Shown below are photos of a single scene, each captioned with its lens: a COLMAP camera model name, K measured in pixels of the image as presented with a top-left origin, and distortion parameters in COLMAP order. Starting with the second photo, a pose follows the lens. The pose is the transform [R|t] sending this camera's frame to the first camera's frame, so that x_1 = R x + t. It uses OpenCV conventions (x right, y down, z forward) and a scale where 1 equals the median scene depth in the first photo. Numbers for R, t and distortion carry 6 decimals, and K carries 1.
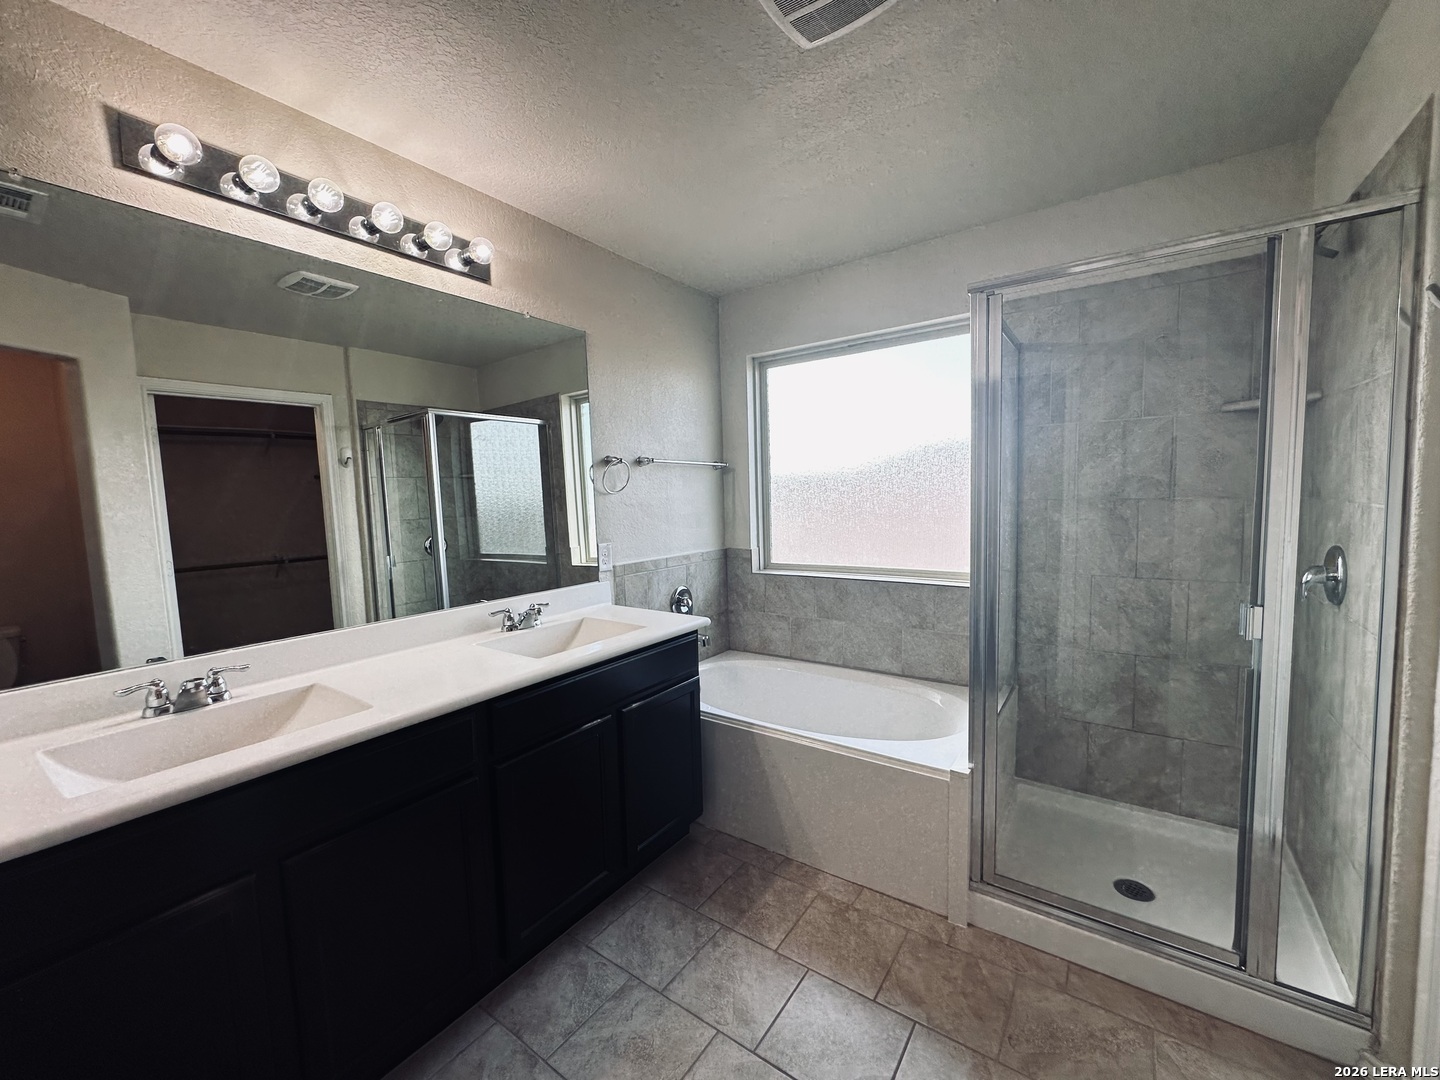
lens RADIAL K [[575.8, 0, 726.4], [0, 575.8, 541.2], [0, 0, 1]] dist [-0.002363, 0.000703]
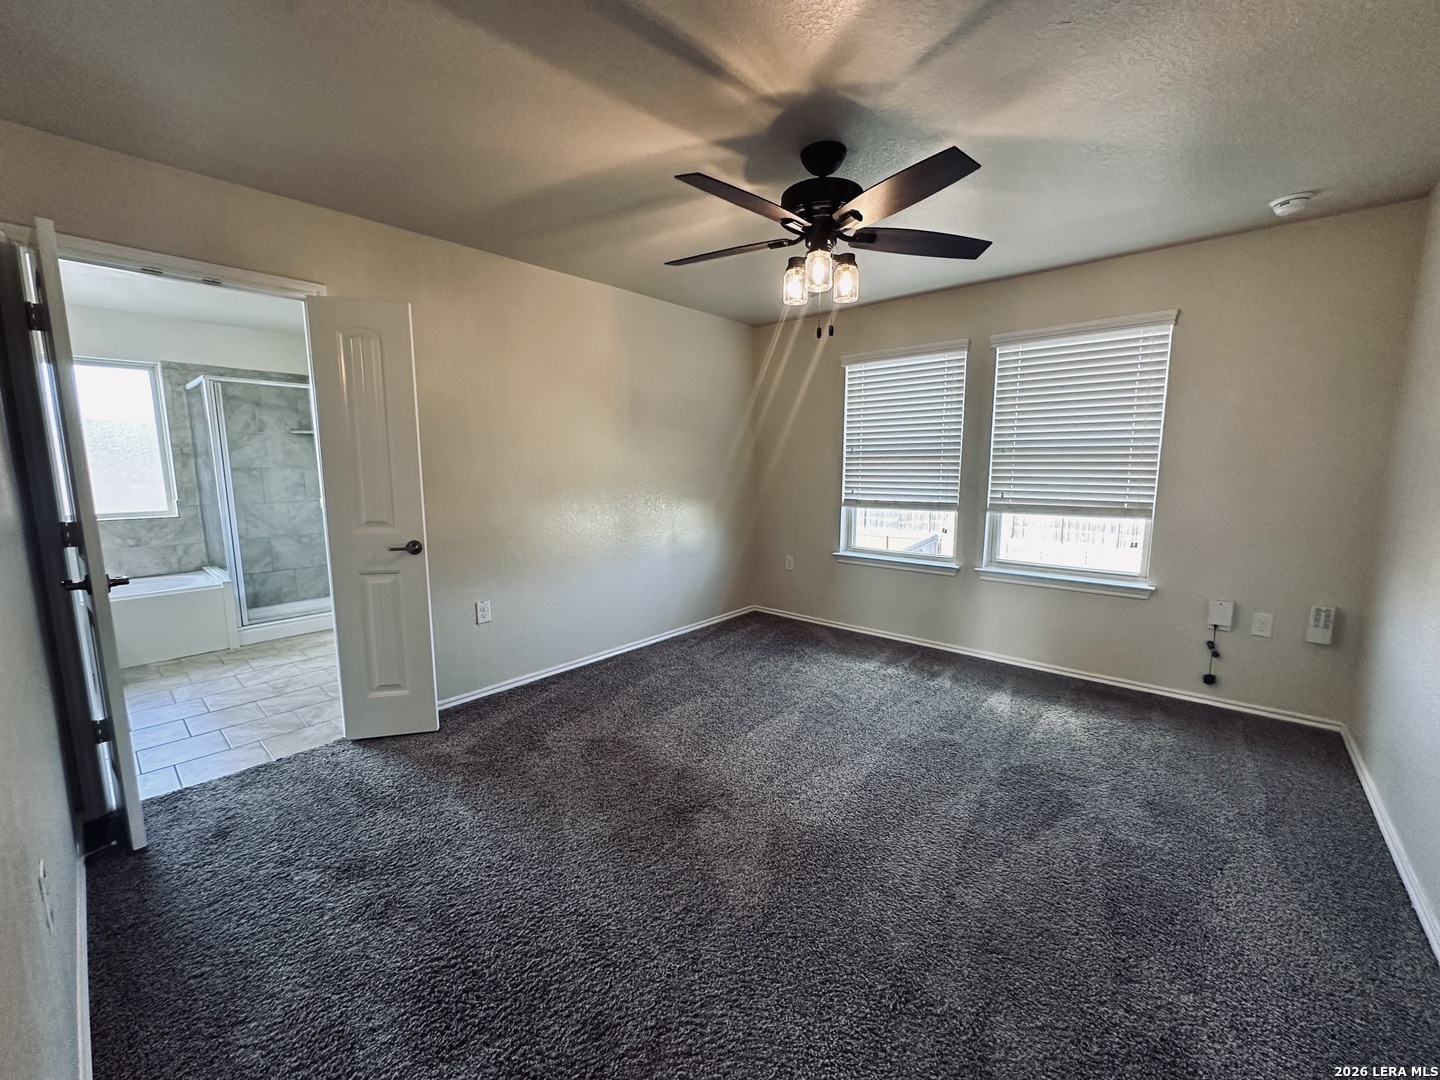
lens RADIAL K [[575.8, 0, 716.2], [0, 575.8, 541.9], [0, 0, 1]] dist [-0.002363, 0.000703]
pose [[0.111698, -0.105824, 0.988091, -1.170352], [0.081670, 0.991928, 0.097003, 0.122928], [-0.990381, 0.069862, 0.119439, -0.885230]]
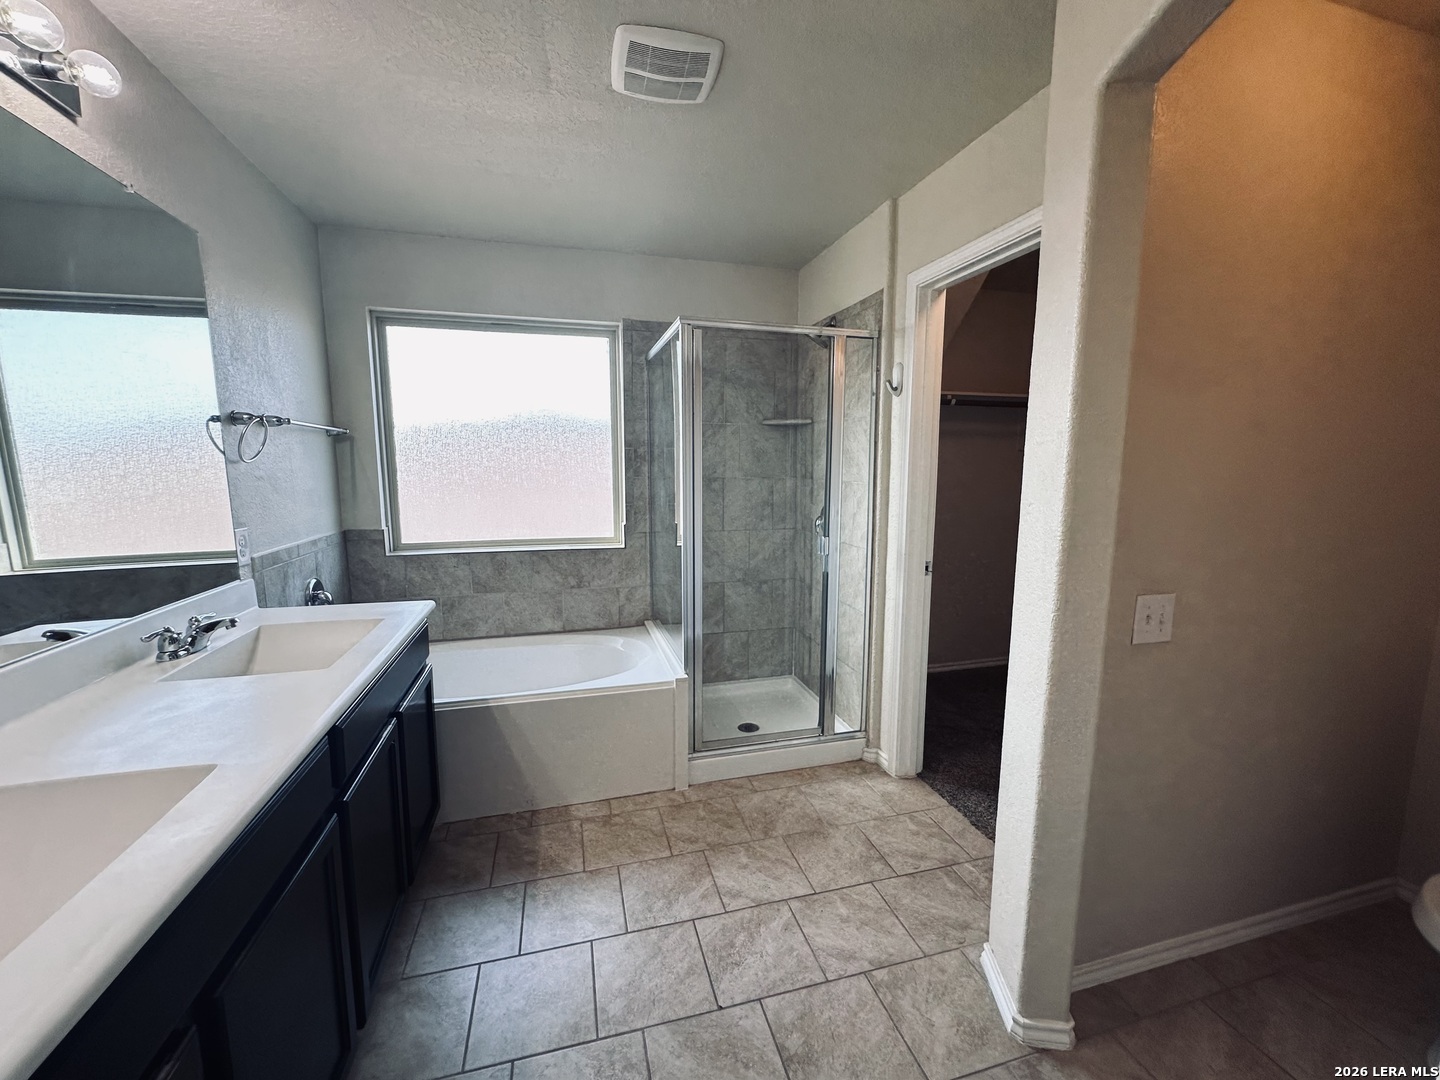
lens RADIAL K [[575.8, 0, 717.0], [0, 575.8, 540.6], [0, 0, 1]] dist [-0.002363, 0.000703]
pose [[0.638551, -0.071362, 0.766264, -0.392623], [0.042042, 0.997439, 0.057856, 0.001645], [-0.768431, -0.004729, 0.639916, 0.047098]]
